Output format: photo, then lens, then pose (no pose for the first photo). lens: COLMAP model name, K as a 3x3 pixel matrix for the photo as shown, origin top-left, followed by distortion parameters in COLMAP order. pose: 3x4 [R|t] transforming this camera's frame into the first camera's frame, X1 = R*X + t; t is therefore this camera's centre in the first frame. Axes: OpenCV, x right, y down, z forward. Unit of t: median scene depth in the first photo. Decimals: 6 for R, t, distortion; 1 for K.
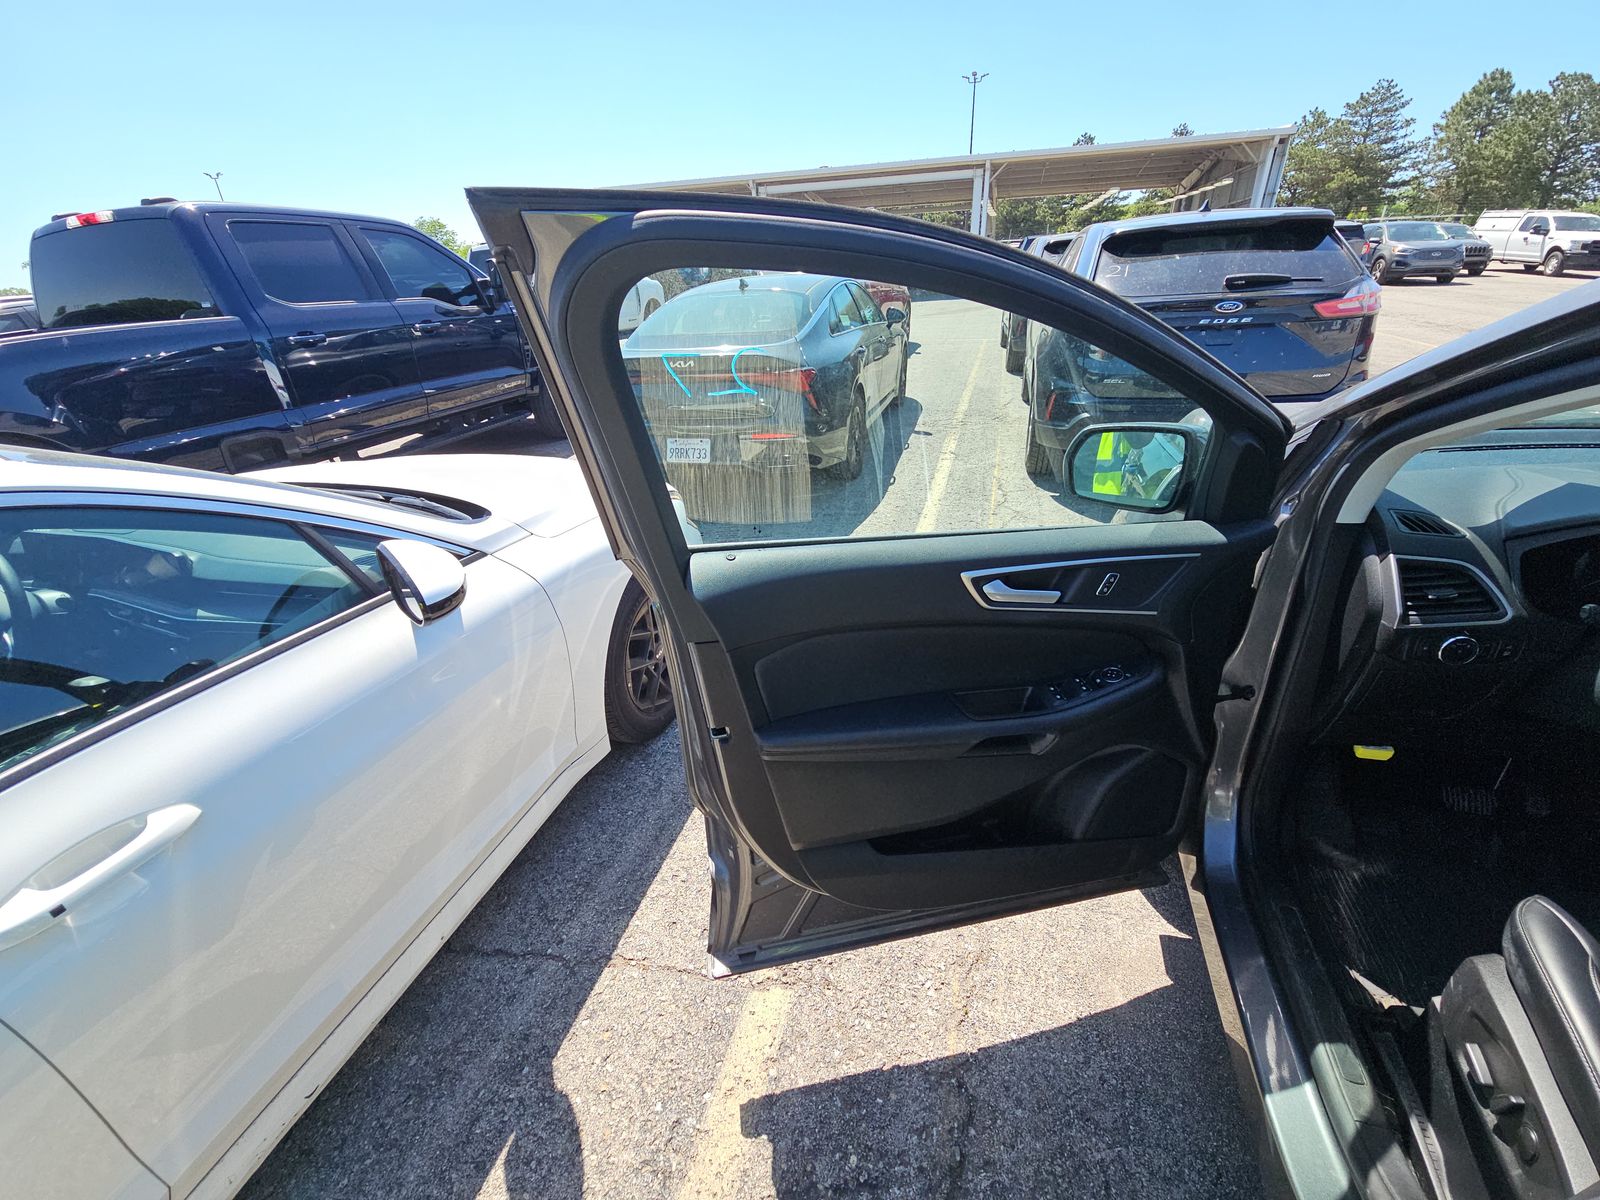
lens RADIAL K [[653.4, 0, 794.1], [0, 653.4, 607.5], [0, 0, 1]] dist [0.003190, -0.008561]
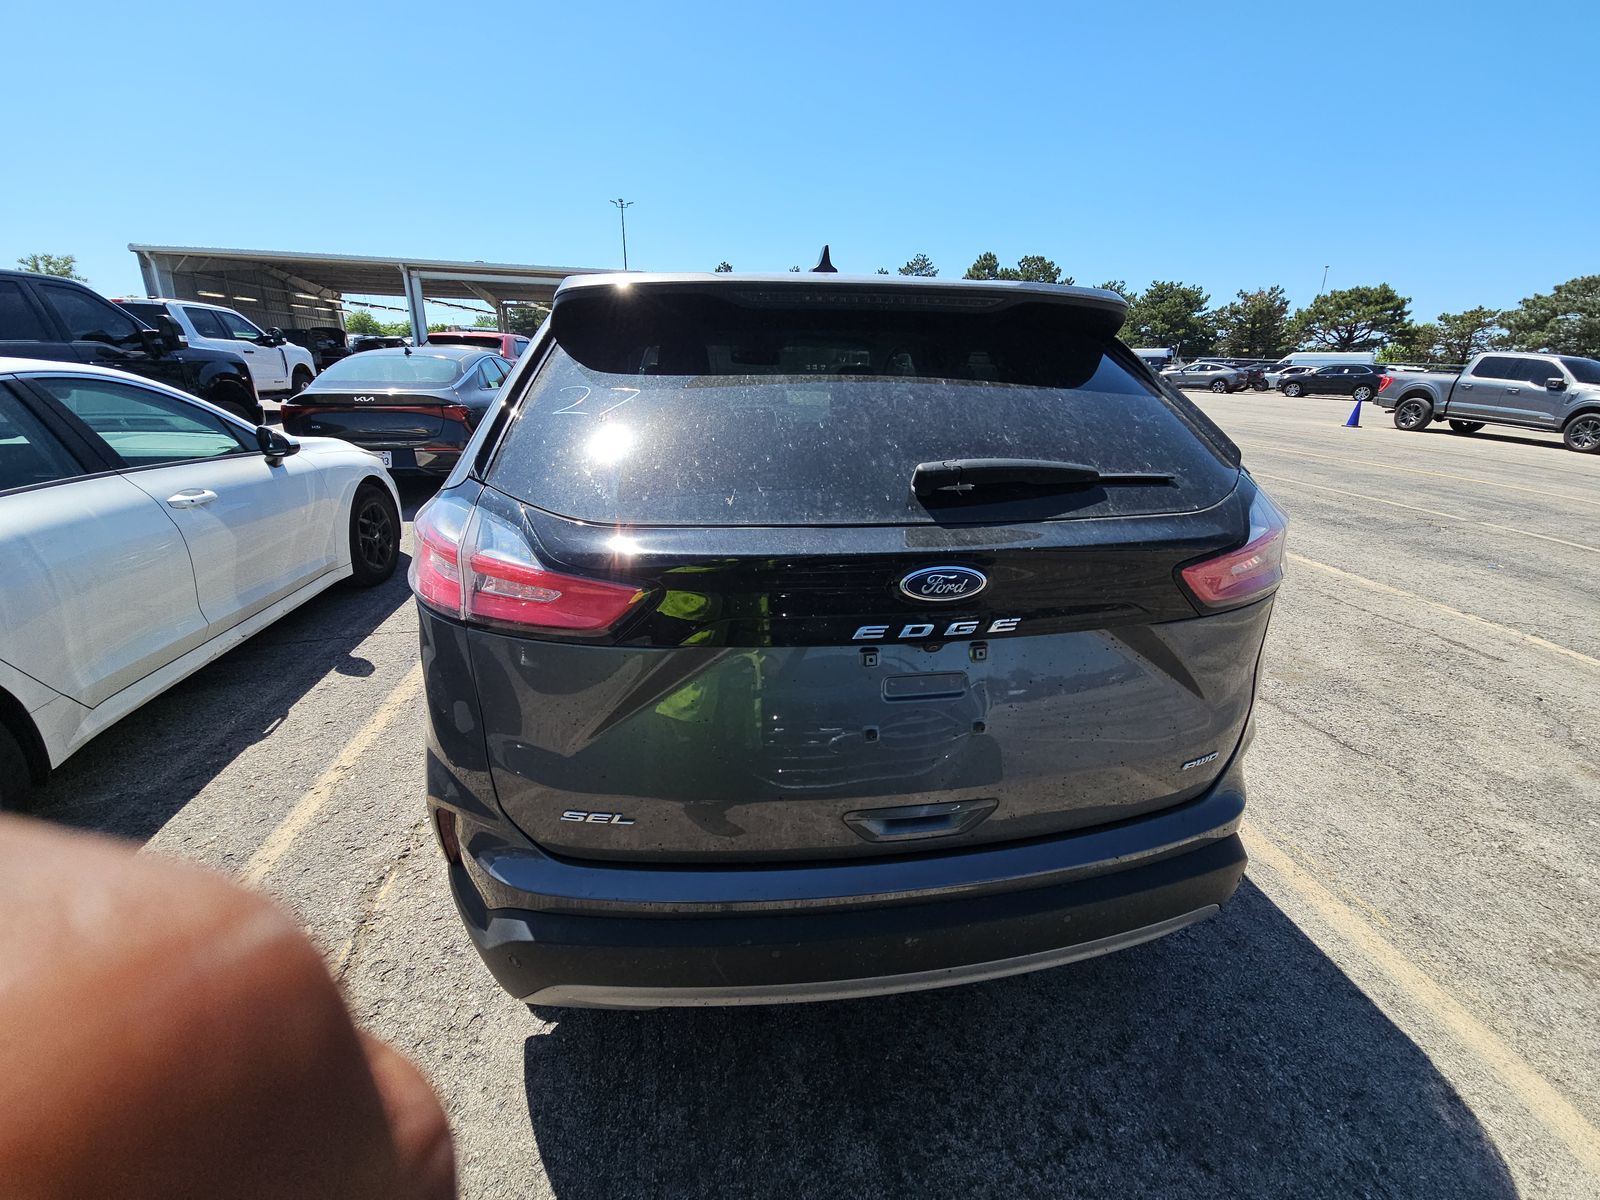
lens RADIAL K [[653.4, 0, 794.7], [0, 653.4, 603.4], [0, 0, 1]] dist [0.003190, -0.008561]
pose [[0.898178, -0.081116, 0.432084, 0.013895], [0.135966, 0.985899, -0.097549, 0.238695], [-0.418079, 0.146366, 0.896542, -0.430997]]
